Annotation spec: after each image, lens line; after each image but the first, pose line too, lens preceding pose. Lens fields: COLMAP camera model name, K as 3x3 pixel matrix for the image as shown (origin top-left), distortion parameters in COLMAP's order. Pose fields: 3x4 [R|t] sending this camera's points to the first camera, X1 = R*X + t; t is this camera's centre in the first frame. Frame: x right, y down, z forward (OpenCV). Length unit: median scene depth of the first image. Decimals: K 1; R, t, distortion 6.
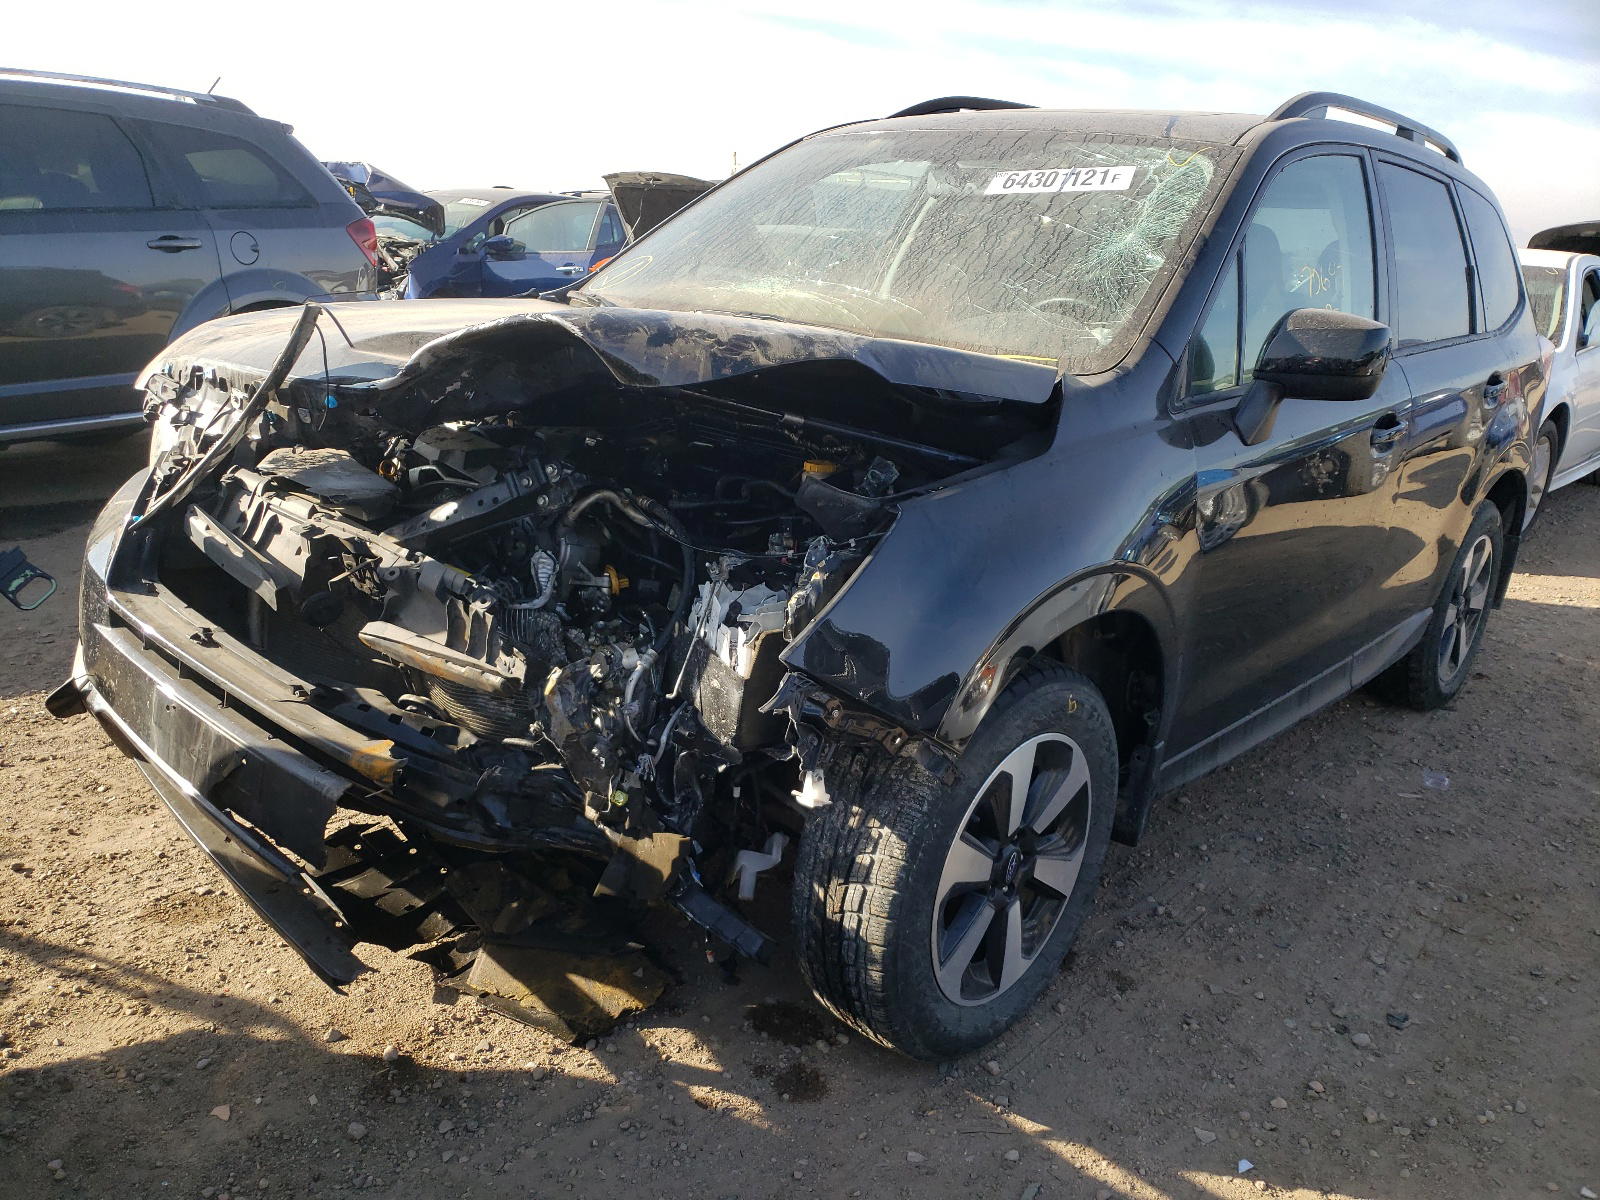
lens RADIAL K [[1212.4, 0, 800.0], [0, 1212.4, 600.0], [0, 0, 1]] dist [0.095299, -0.094217]
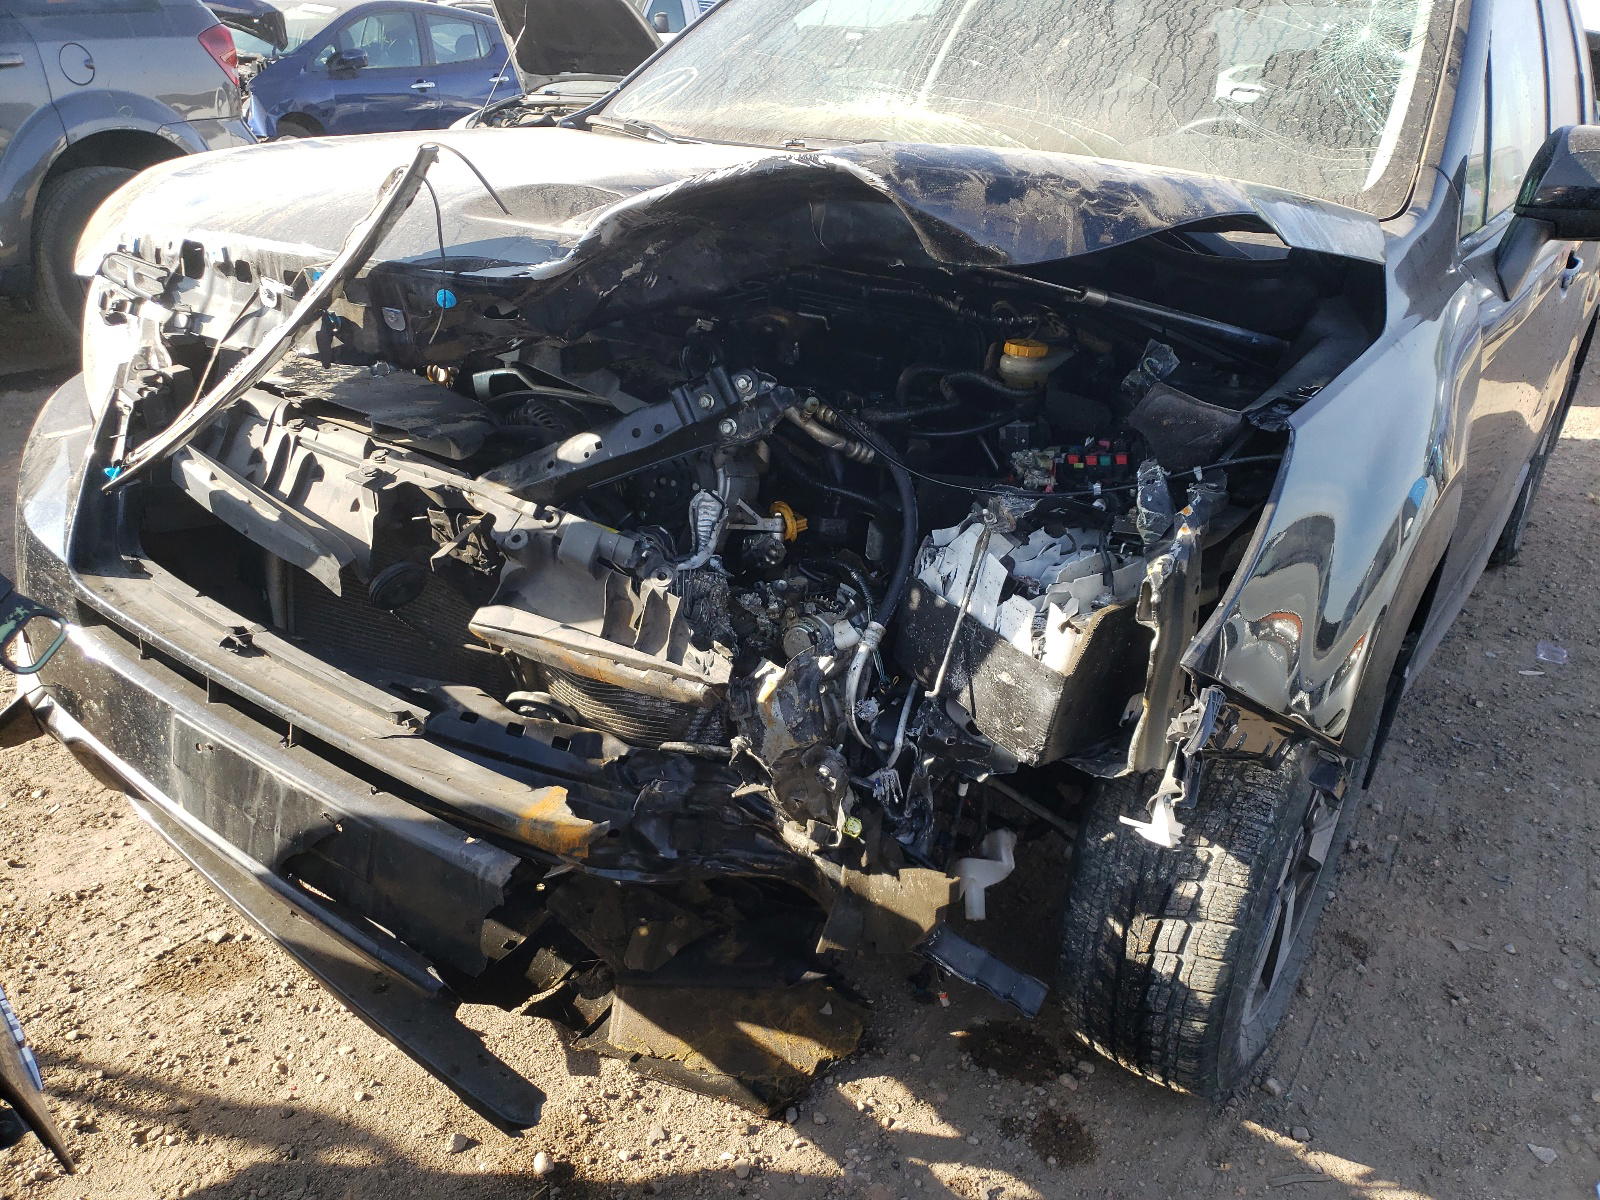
lens RADIAL K [[1201.3, 0, 799.7], [0, 1201.3, 575.4], [0, 0, 1]] dist [0.054289, -0.037672]
pose [[0.990808, -0.056687, 0.122828, -0.246545], [0.041797, 0.991823, 0.120580, -0.074286], [-0.128659, -0.114338, 0.985075, 0.283897]]
